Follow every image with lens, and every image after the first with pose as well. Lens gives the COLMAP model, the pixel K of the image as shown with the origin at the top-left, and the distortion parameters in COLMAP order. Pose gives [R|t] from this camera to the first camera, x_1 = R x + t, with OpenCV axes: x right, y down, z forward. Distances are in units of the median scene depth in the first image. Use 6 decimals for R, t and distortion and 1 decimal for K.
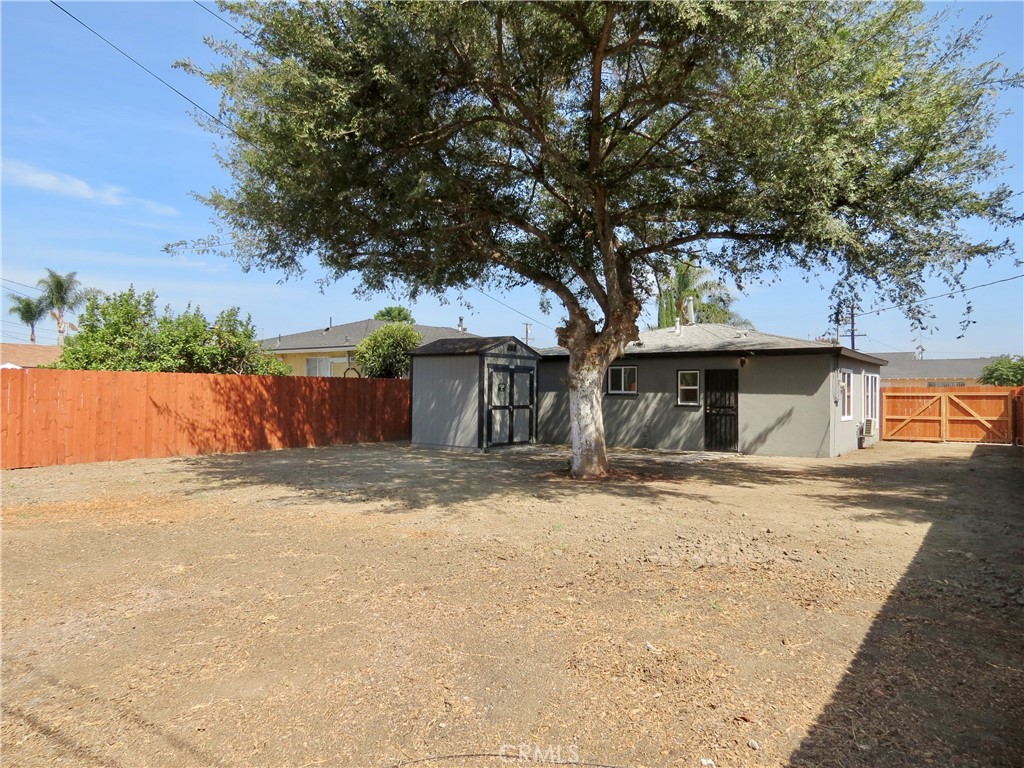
lens RADIAL K [[748.7, 0, 510.4], [0, 748.7, 351.9], [0, 0, 1]] dist [-0.045191, 0.004645]
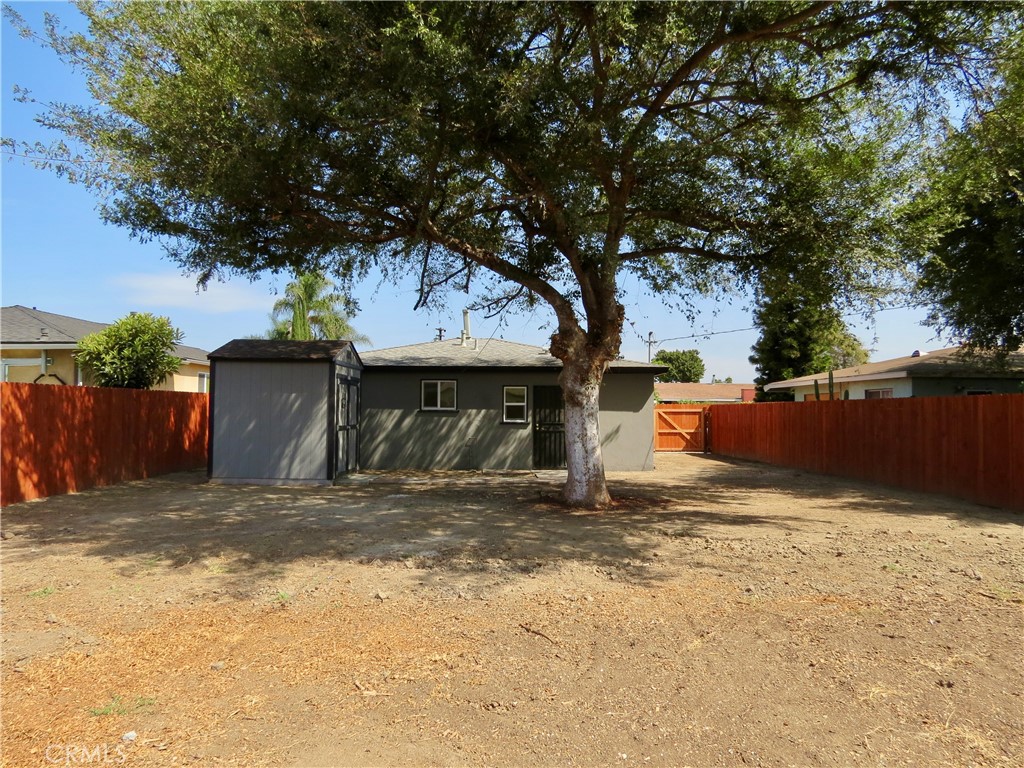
lens RADIAL K [[739.8, 0, 512.0], [0, 739.8, 384.0], [0, 0, 1]] dist [0.004371, 0.001049]
pose [[0.810856, 0.016866, 0.585003, -0.325415], [-0.029942, 0.999471, 0.012686, 0.010282], [-0.584479, -0.027803, 0.810932, 0.236079]]
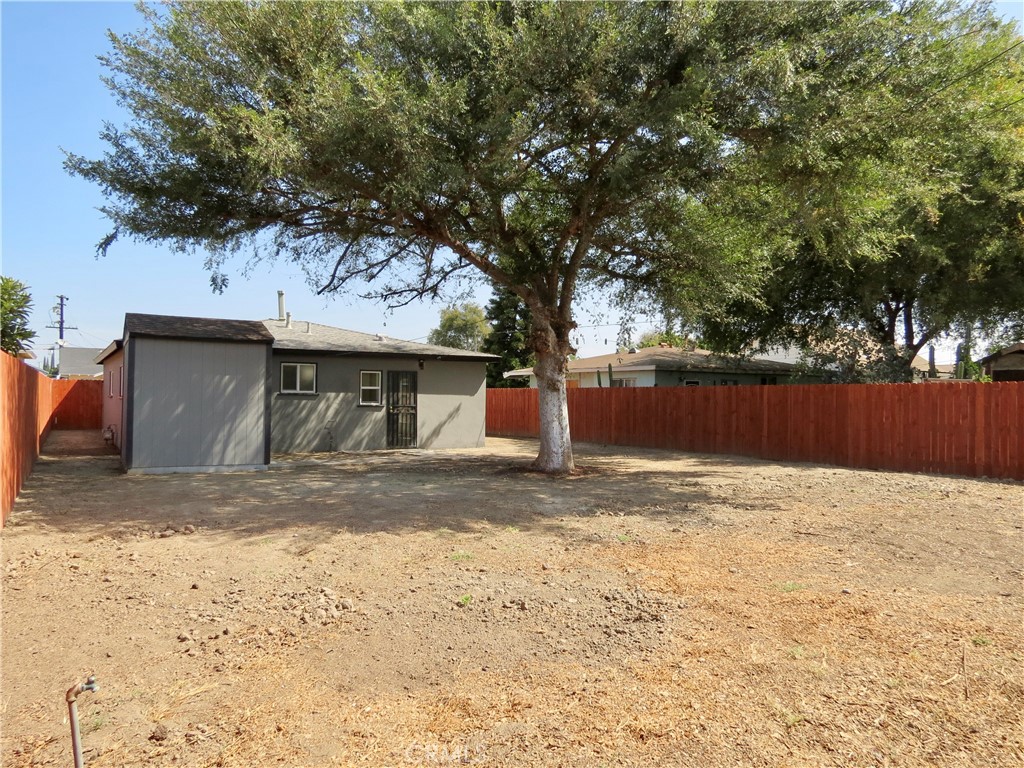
lens RADIAL K [[739.8, 0, 512.0], [0, 739.8, 384.0], [0, 0, 1]] dist [0.004371, 0.001049]
pose [[0.396600, 0.010237, 0.917934, -0.610406], [-0.055044, 0.998404, 0.012648, 0.019885], [-0.916340, -0.055543, 0.396531, 0.435607]]
